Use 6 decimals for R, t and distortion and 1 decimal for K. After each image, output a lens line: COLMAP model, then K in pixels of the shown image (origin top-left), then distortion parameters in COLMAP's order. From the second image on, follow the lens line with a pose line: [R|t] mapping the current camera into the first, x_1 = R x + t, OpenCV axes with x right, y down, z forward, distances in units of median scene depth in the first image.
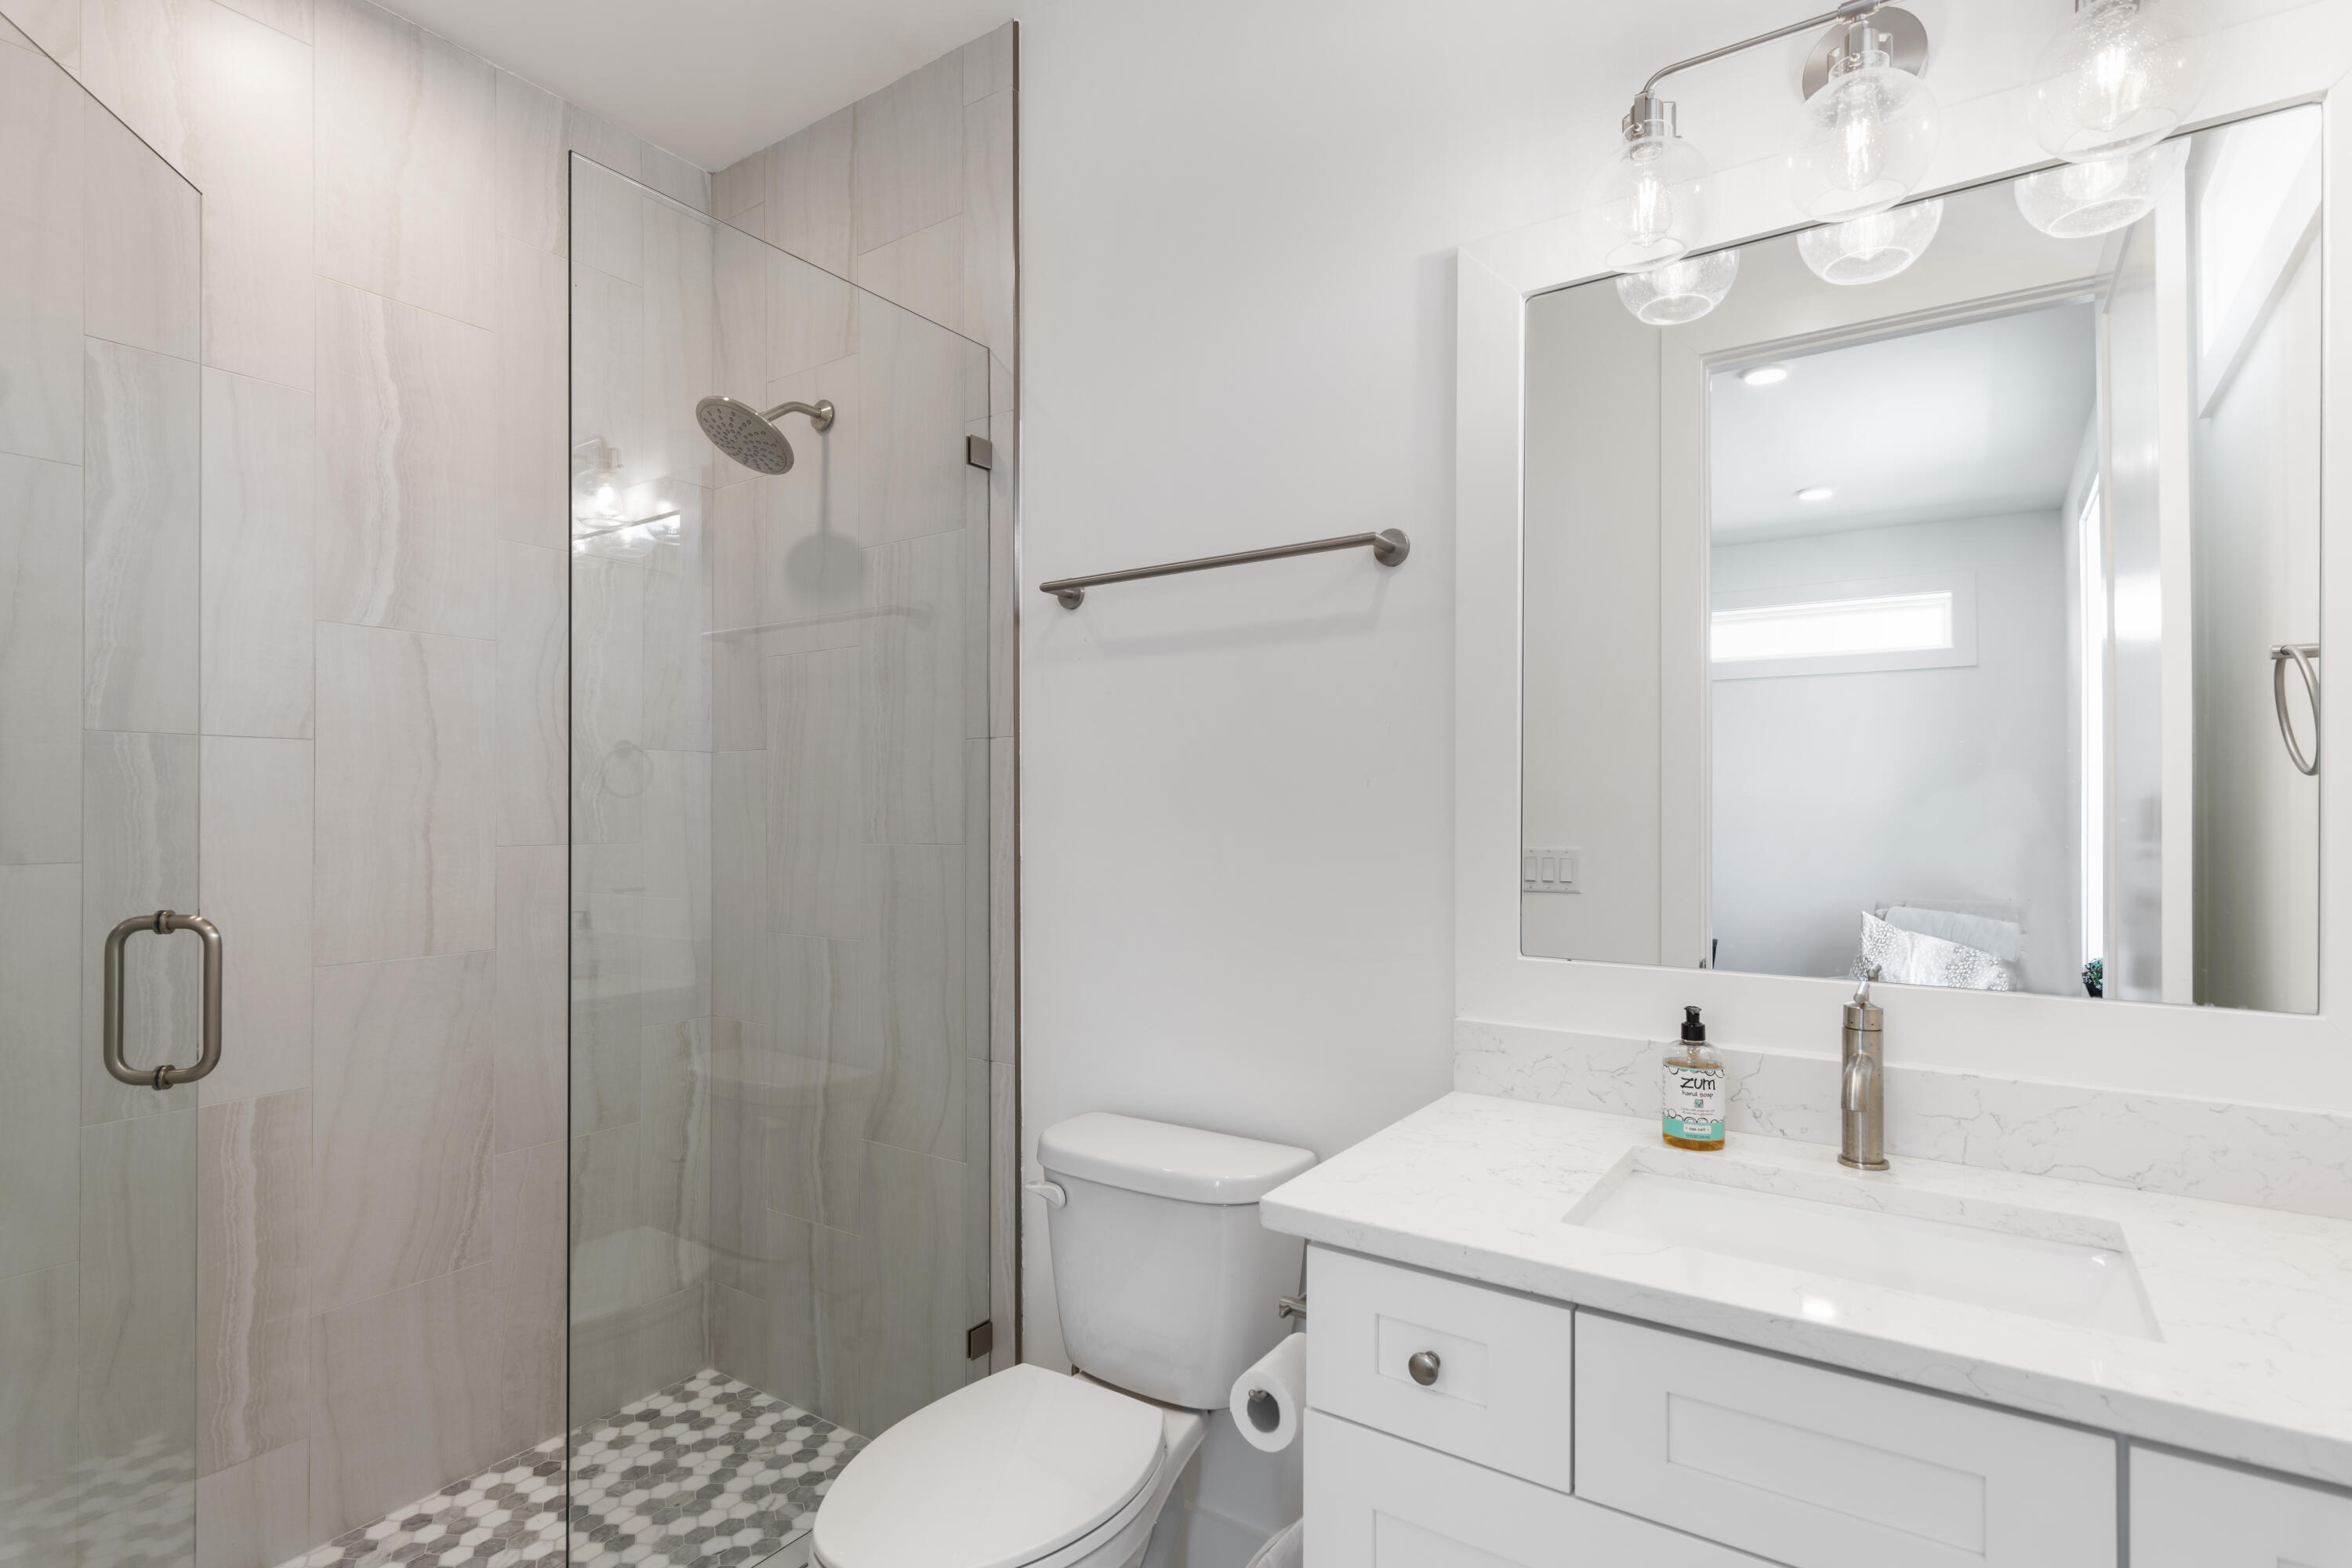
lens RADIAL K [[1144.5, 0, 1181.8], [0, 1144.5, 795.0], [0, 0, 1]] dist [0.023138, -0.001173]
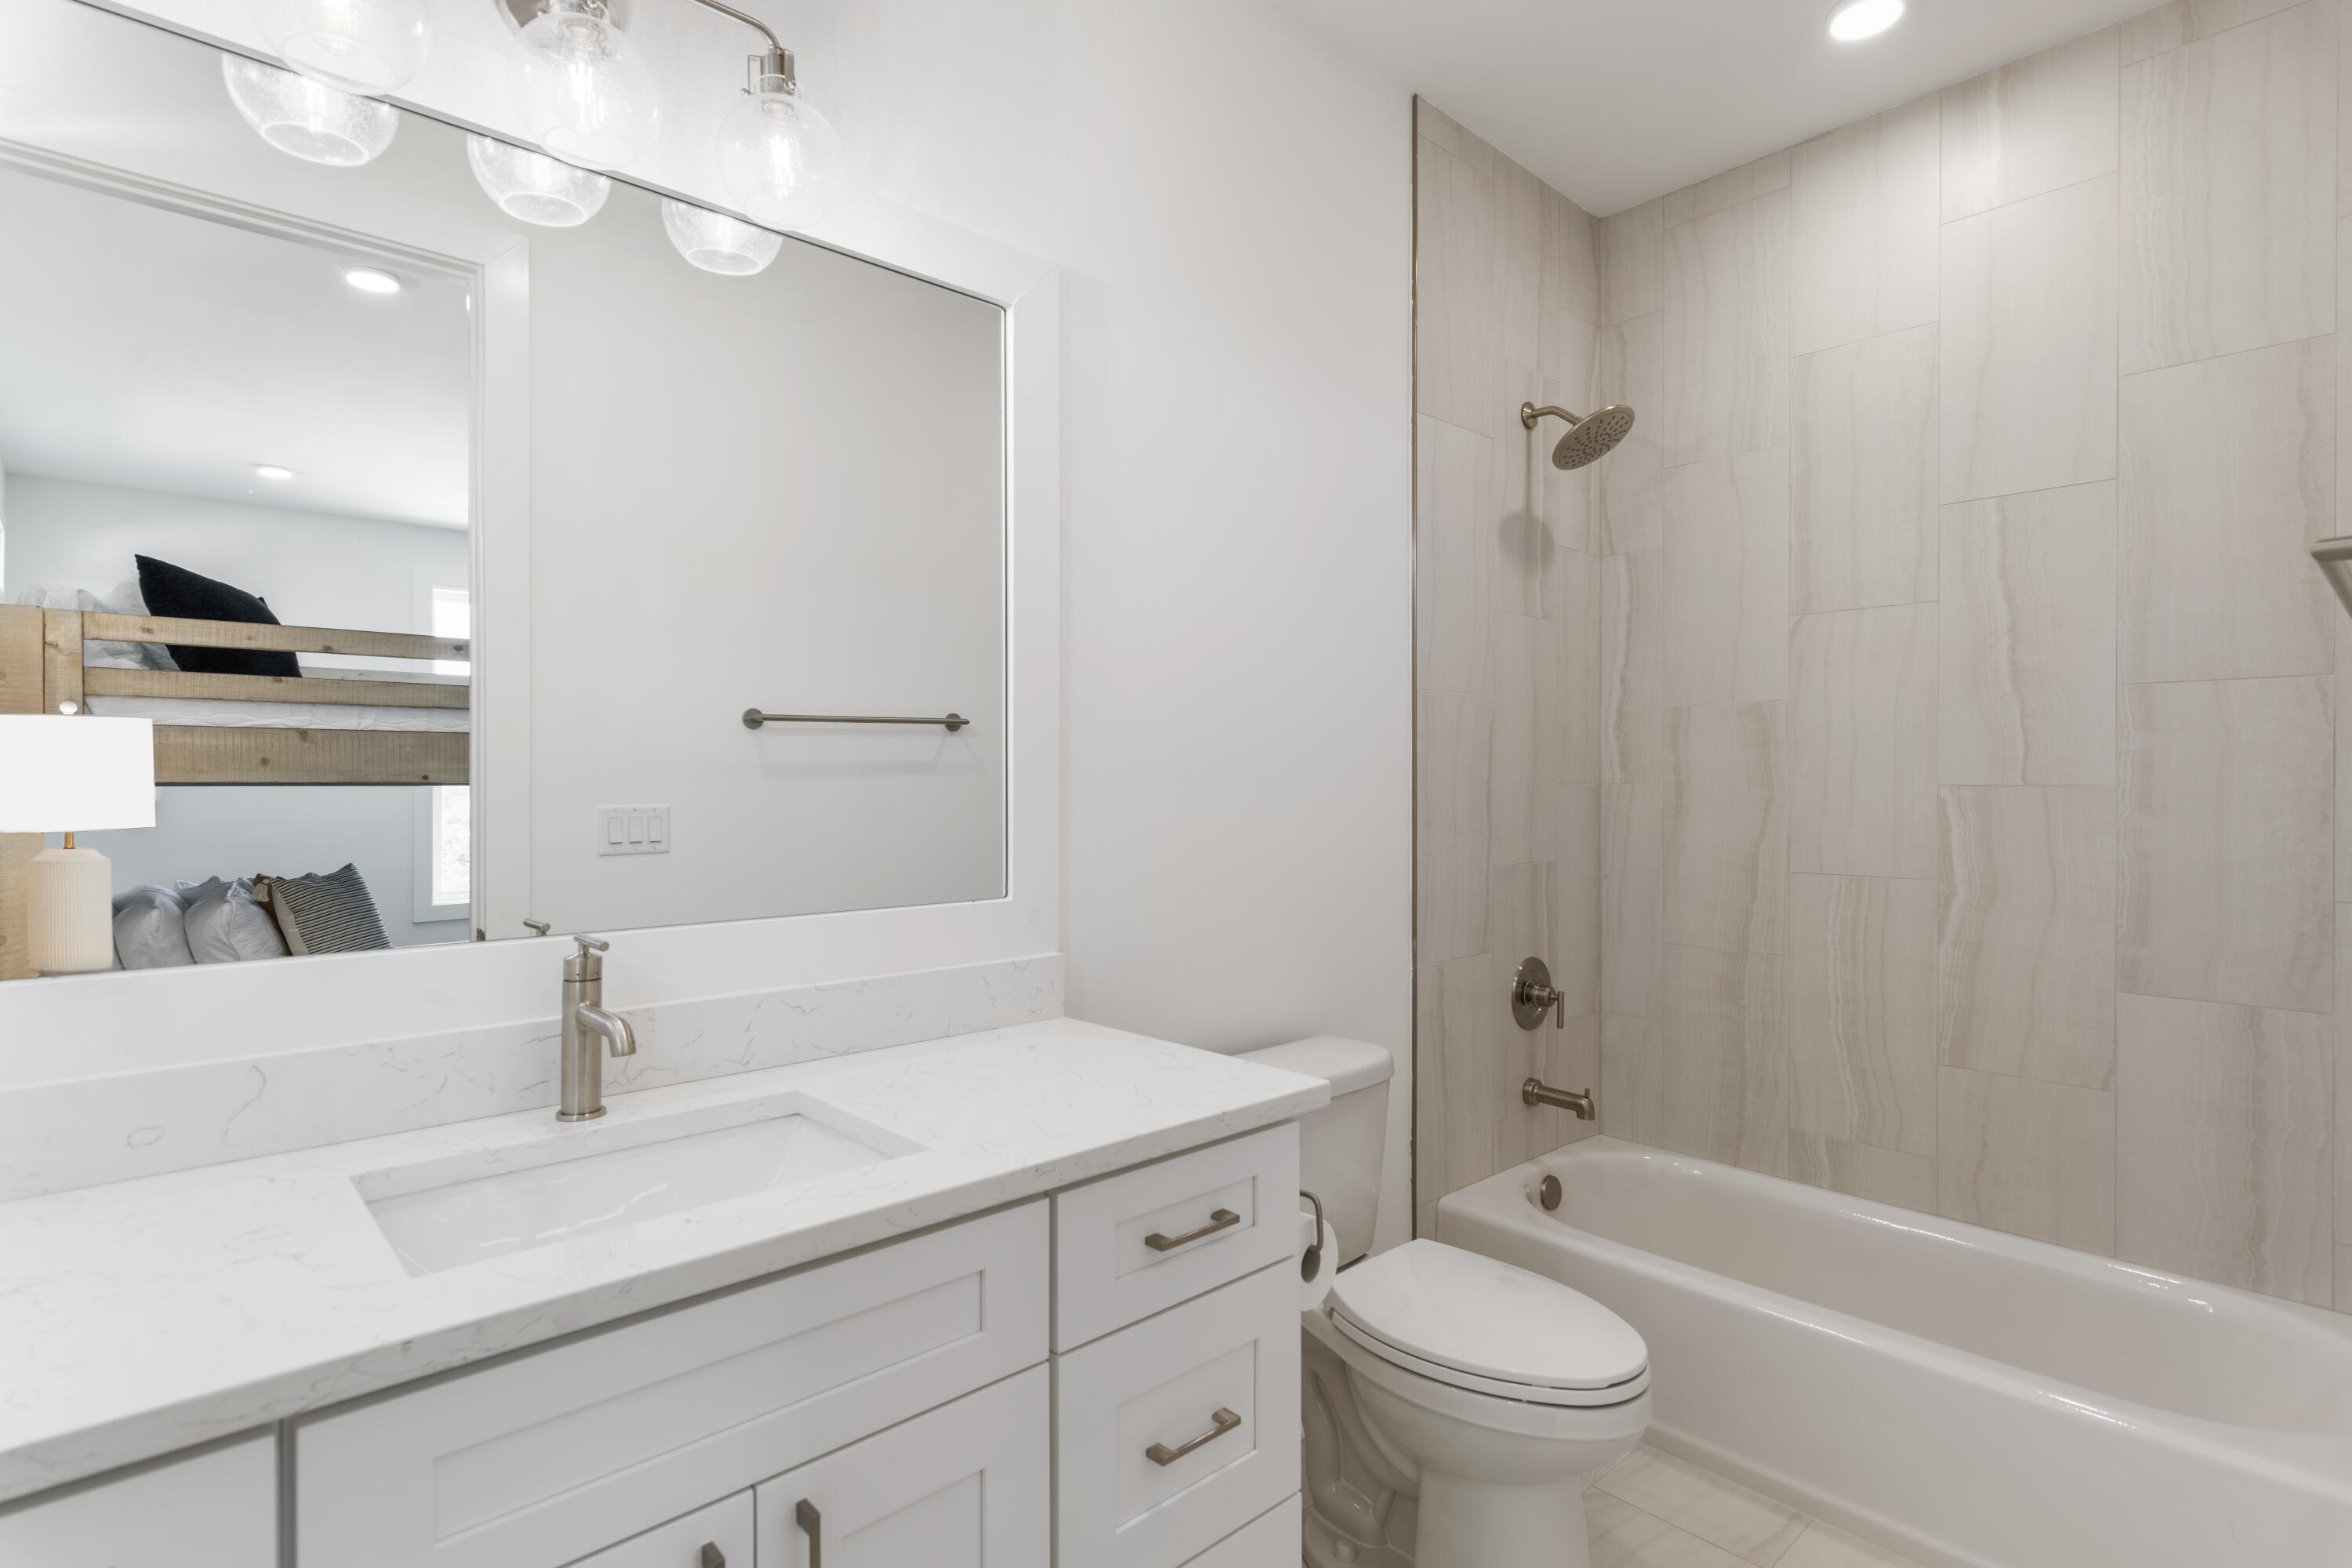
lens RADIAL K [[1245.9, 0, 1180.1], [0, 1245.9, 778.4], [0, 0, 1]] dist [0.026230, 0.000491]
pose [[0.261302, -0.014098, 0.965154, -0.272252], [-0.008396, 0.999822, 0.016878, 0.003187], [-0.965220, -0.012514, 0.261138, 0.182915]]
